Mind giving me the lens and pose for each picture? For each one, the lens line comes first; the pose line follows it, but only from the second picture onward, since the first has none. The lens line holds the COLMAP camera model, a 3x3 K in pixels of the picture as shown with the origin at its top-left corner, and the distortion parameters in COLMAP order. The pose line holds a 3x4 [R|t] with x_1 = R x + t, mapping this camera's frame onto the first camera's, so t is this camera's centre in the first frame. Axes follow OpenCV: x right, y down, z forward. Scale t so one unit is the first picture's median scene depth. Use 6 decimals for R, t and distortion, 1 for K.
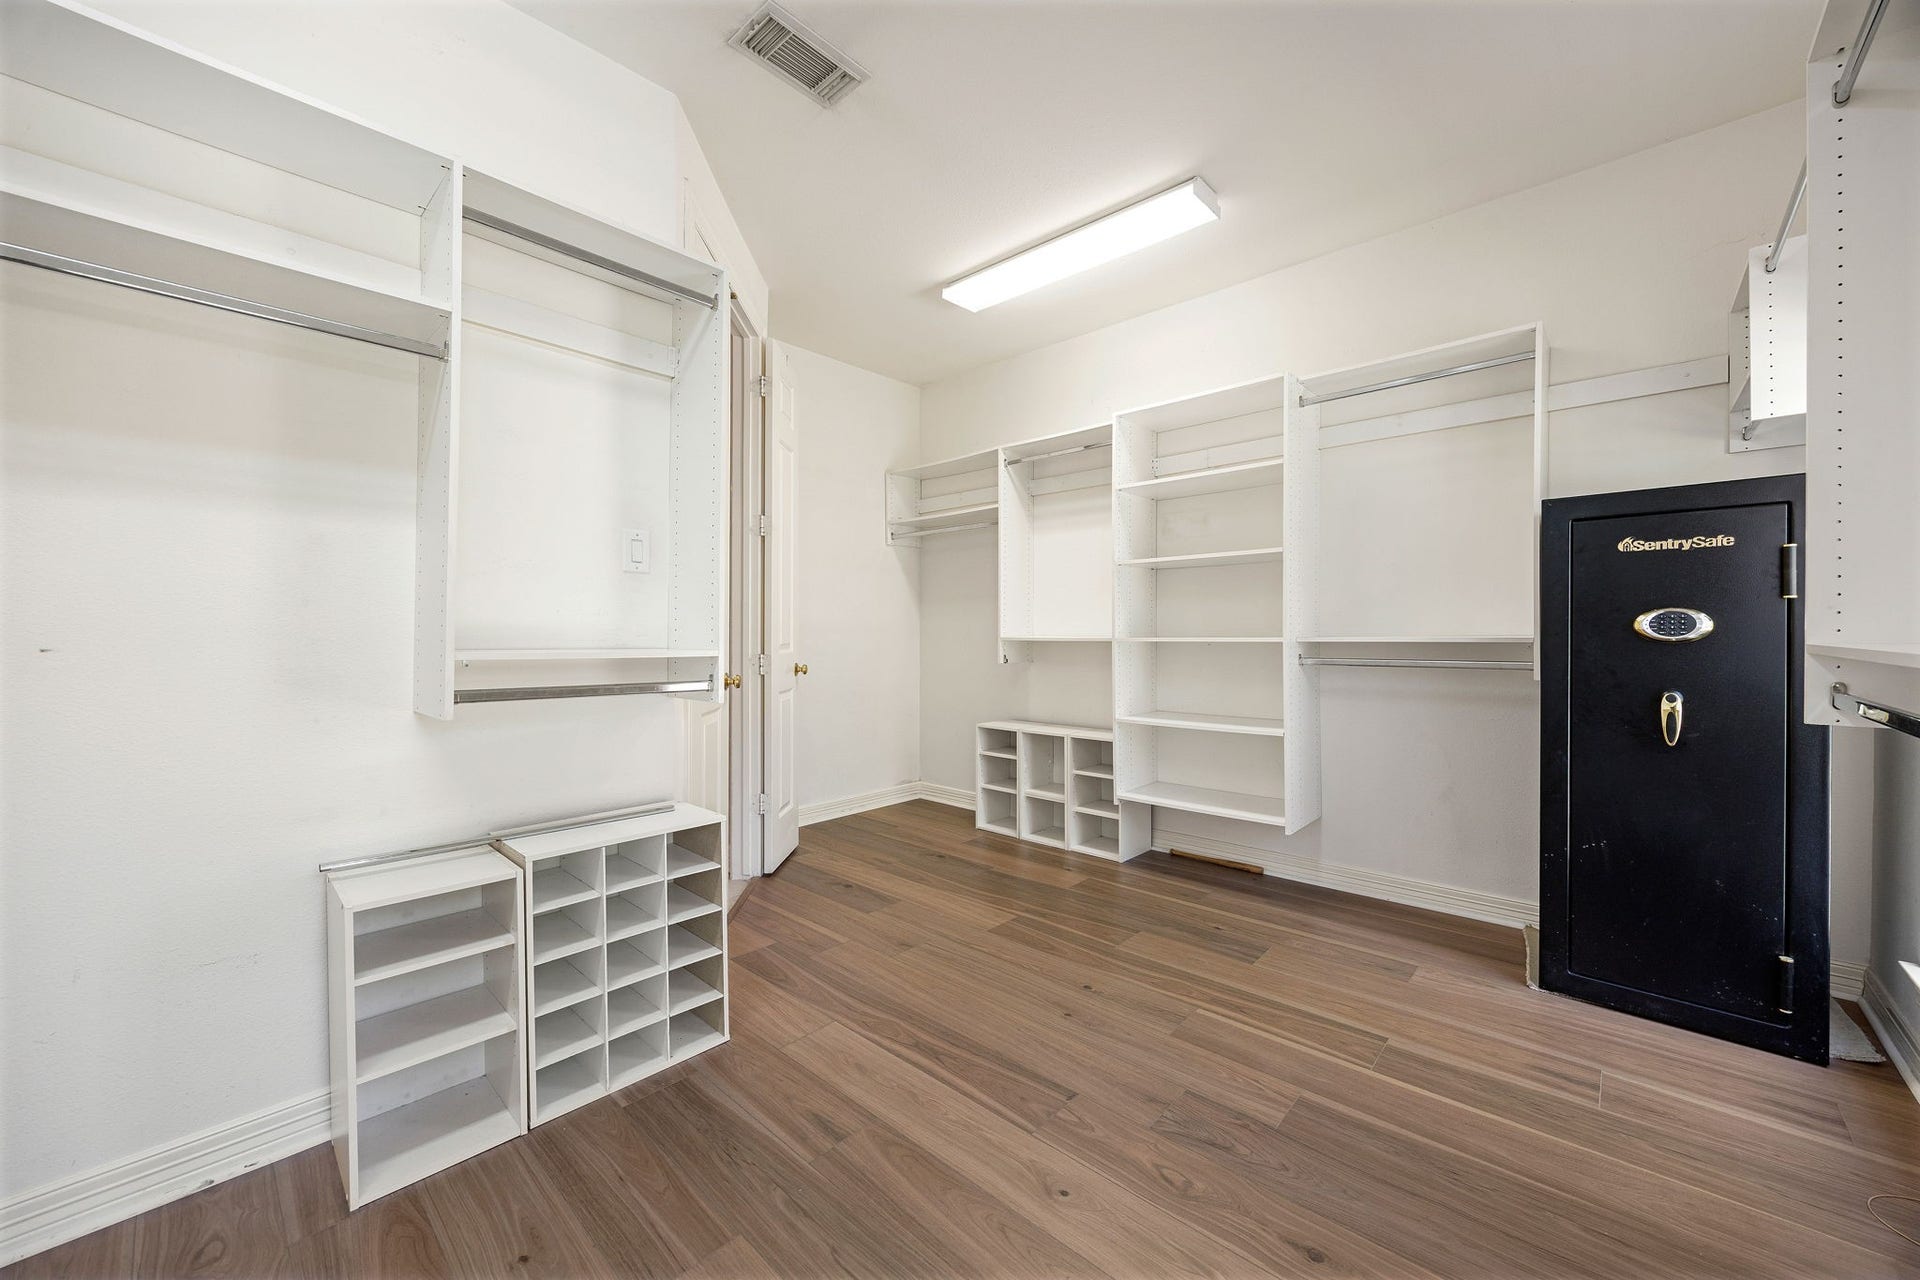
lens RADIAL K [[742.8, 0, 960.0], [0, 742.8, 640.0], [0, 0, 1]] dist [0.000530, 0.000226]
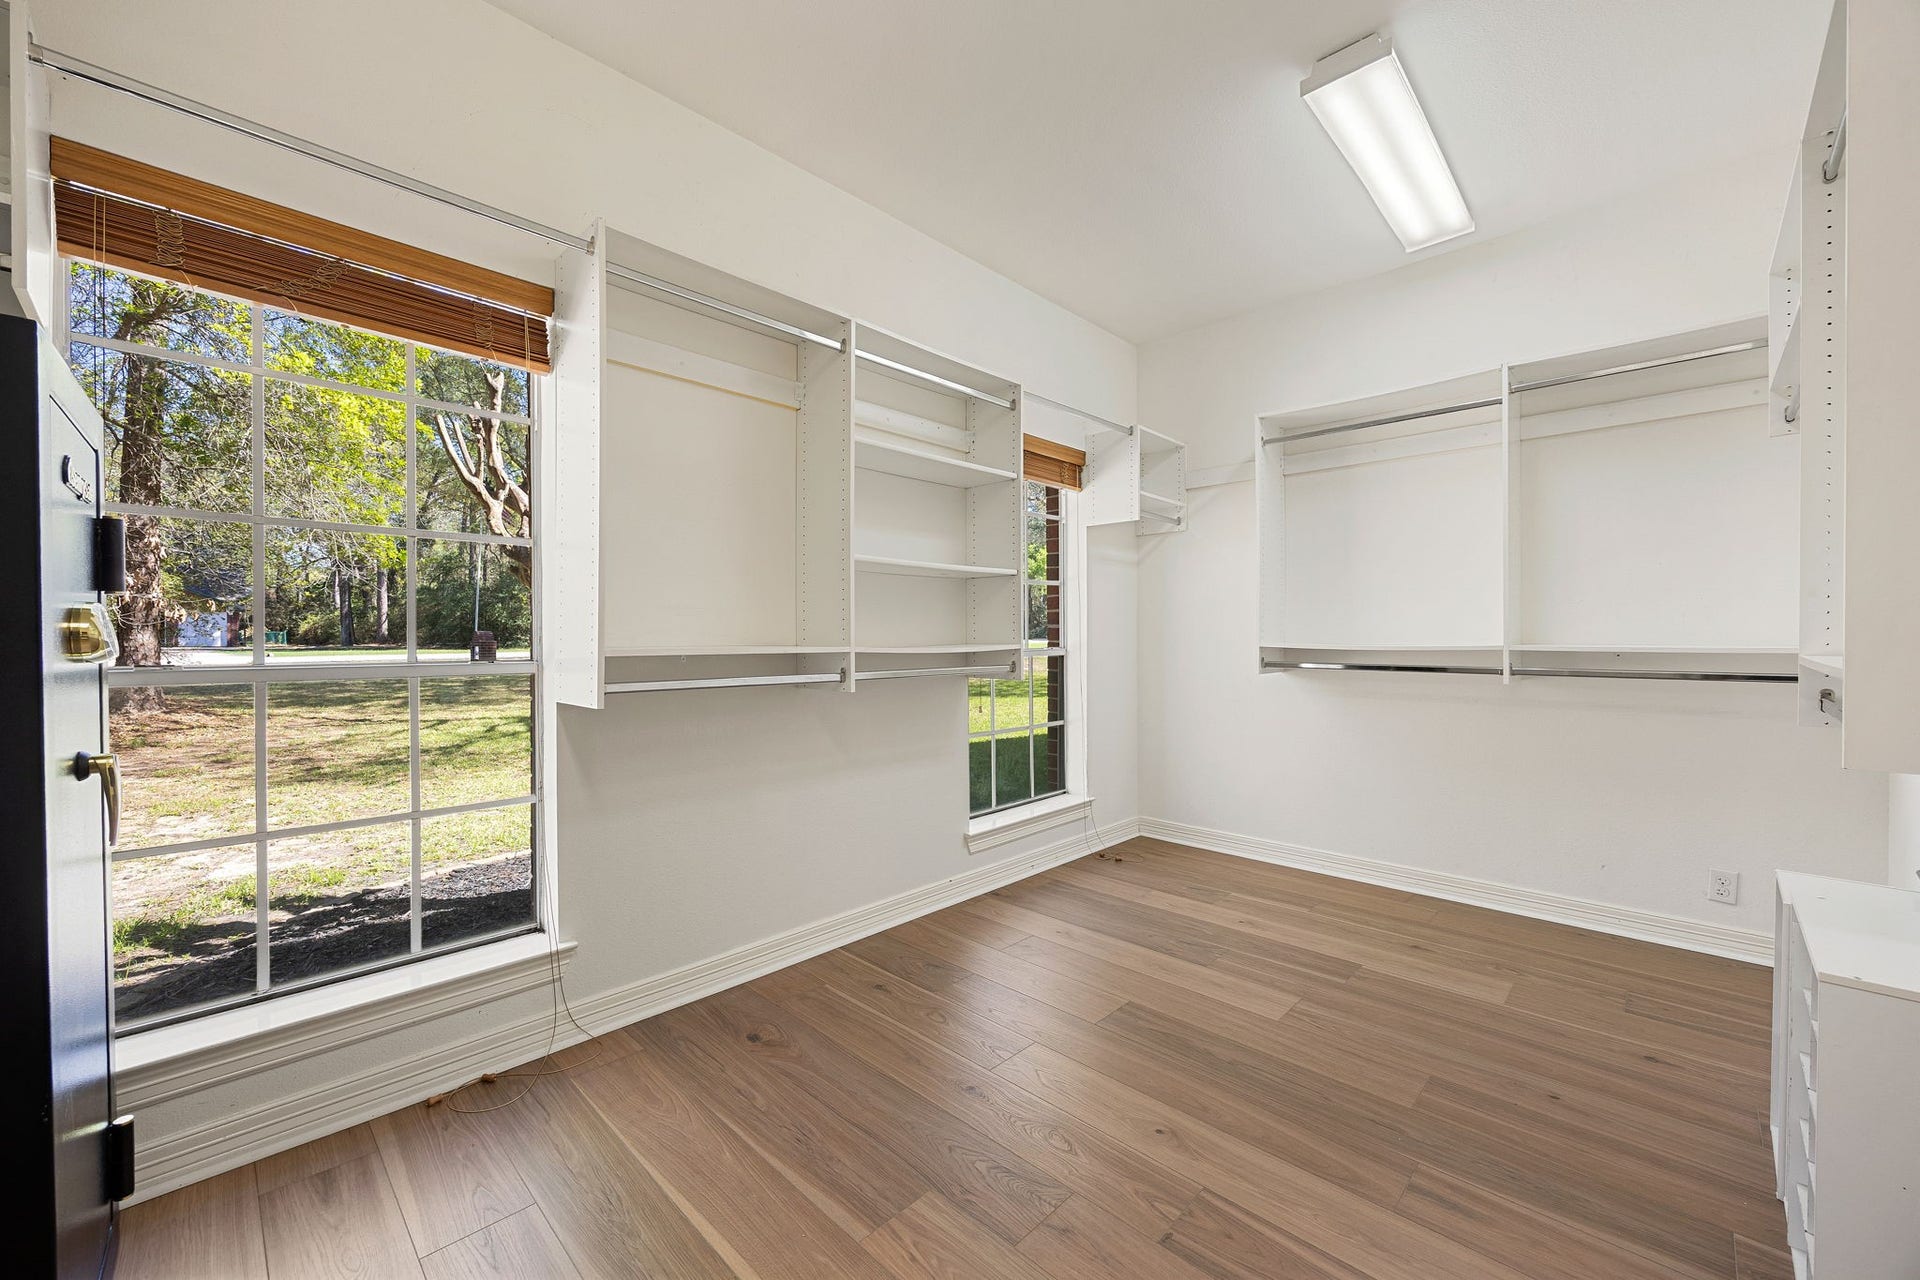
lens RADIAL K [[742.8, 0, 960.0], [0, 742.8, 640.0], [0, 0, 1]] dist [0.000530, 0.000226]
pose [[-0.999632, 0.004890, 0.026690, 0.358889], [0.005242, 0.999900, 0.013126, -0.020015], [-0.026623, 0.013261, -0.999558, 1.863931]]
